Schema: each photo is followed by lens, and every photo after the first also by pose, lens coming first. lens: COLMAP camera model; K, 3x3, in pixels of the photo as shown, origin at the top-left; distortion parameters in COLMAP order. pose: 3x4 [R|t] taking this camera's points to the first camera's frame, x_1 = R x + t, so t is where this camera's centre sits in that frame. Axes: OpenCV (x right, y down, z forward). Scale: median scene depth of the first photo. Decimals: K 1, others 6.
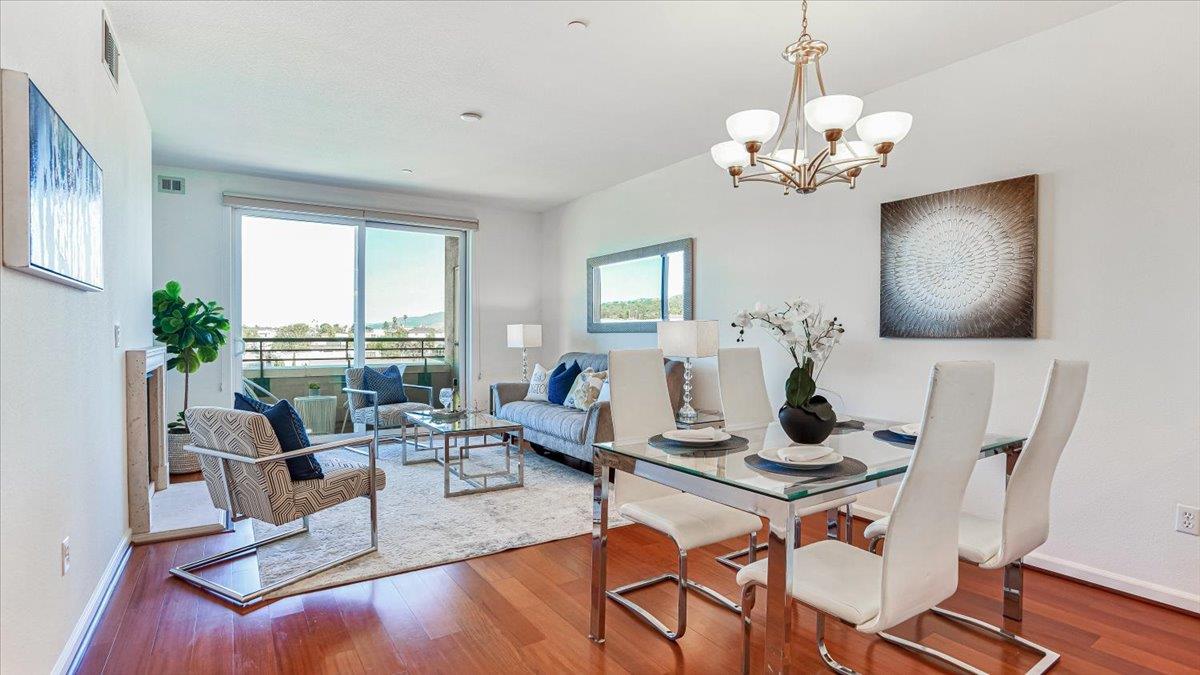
lens RADIAL K [[565.5, 0, 594.4], [0, 565.5, 343.3], [0, 0, 1]] dist [-0.036247, 0.010275]
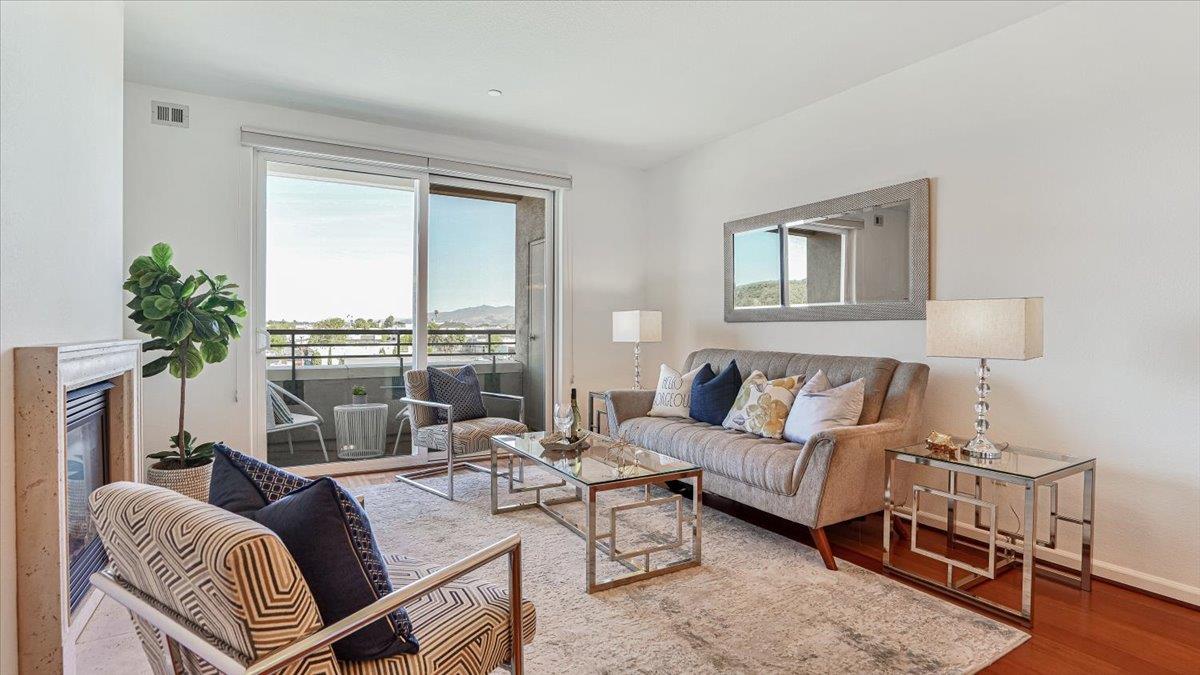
lens RADIAL K [[565.5, 0, 600.9], [0, 565.5, 332.3], [0, 0, 1]] dist [-0.036247, 0.010275]
pose [[0.999094, 0.000318, -0.042567, -0.189236], [-0.000752, 0.999948, -0.010195, 0.002891], [0.042561, 0.010218, 0.999042, 0.336155]]
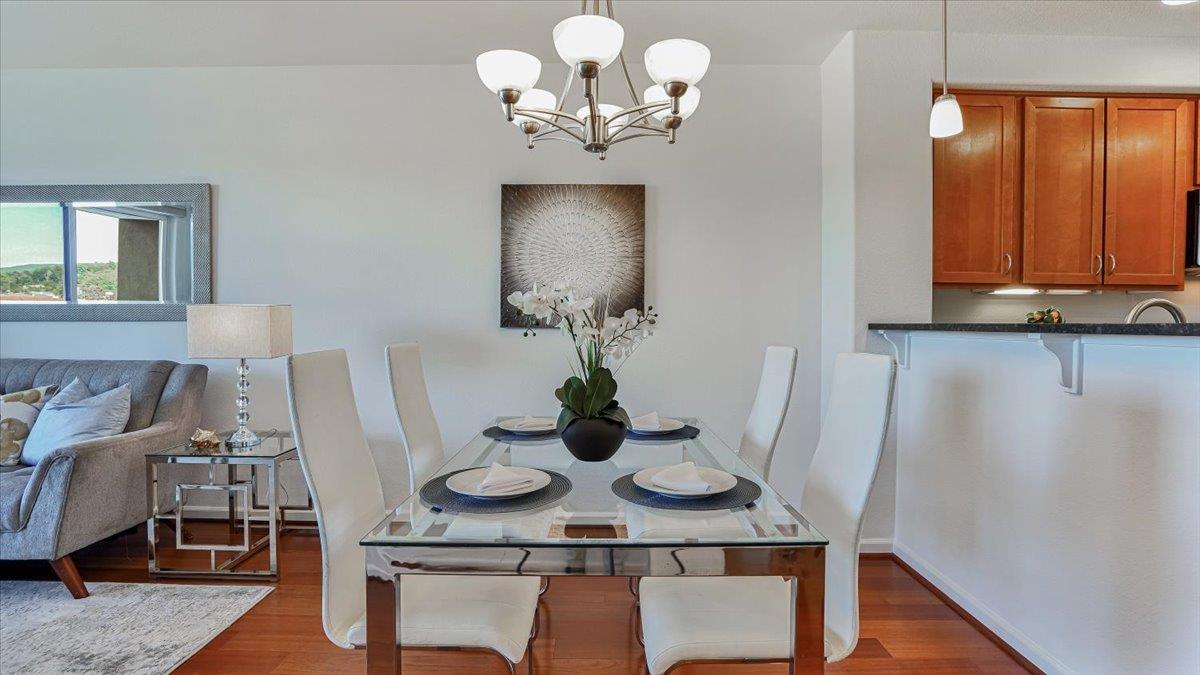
lens RADIAL K [[565.5, 0, 596.6], [0, 565.5, 334.4], [0, 0, 1]] dist [-0.036247, 0.010275]
pose [[0.558446, -0.016029, 0.829386, -0.131835], [0.011231, 0.999868, 0.011762, -0.005635], [-0.829465, 0.002747, 0.558552, 0.239193]]
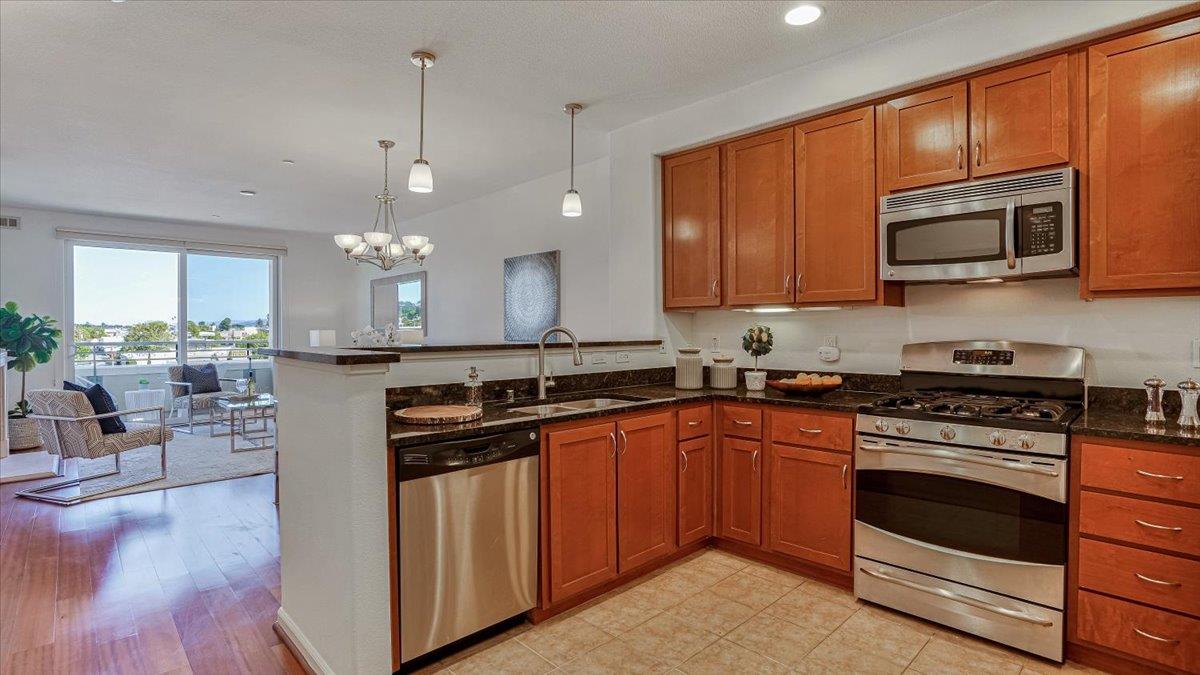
lens RADIAL K [[565.5, 0, 595.9], [0, 565.5, 332.0], [0, 0, 1]] dist [-0.036247, 0.010275]
pose [[0.983052, -0.010159, 0.183043, 0.333343], [0.012247, 0.999872, -0.010284, -0.009312], [-0.182915, 0.012352, 0.983051, -0.489927]]
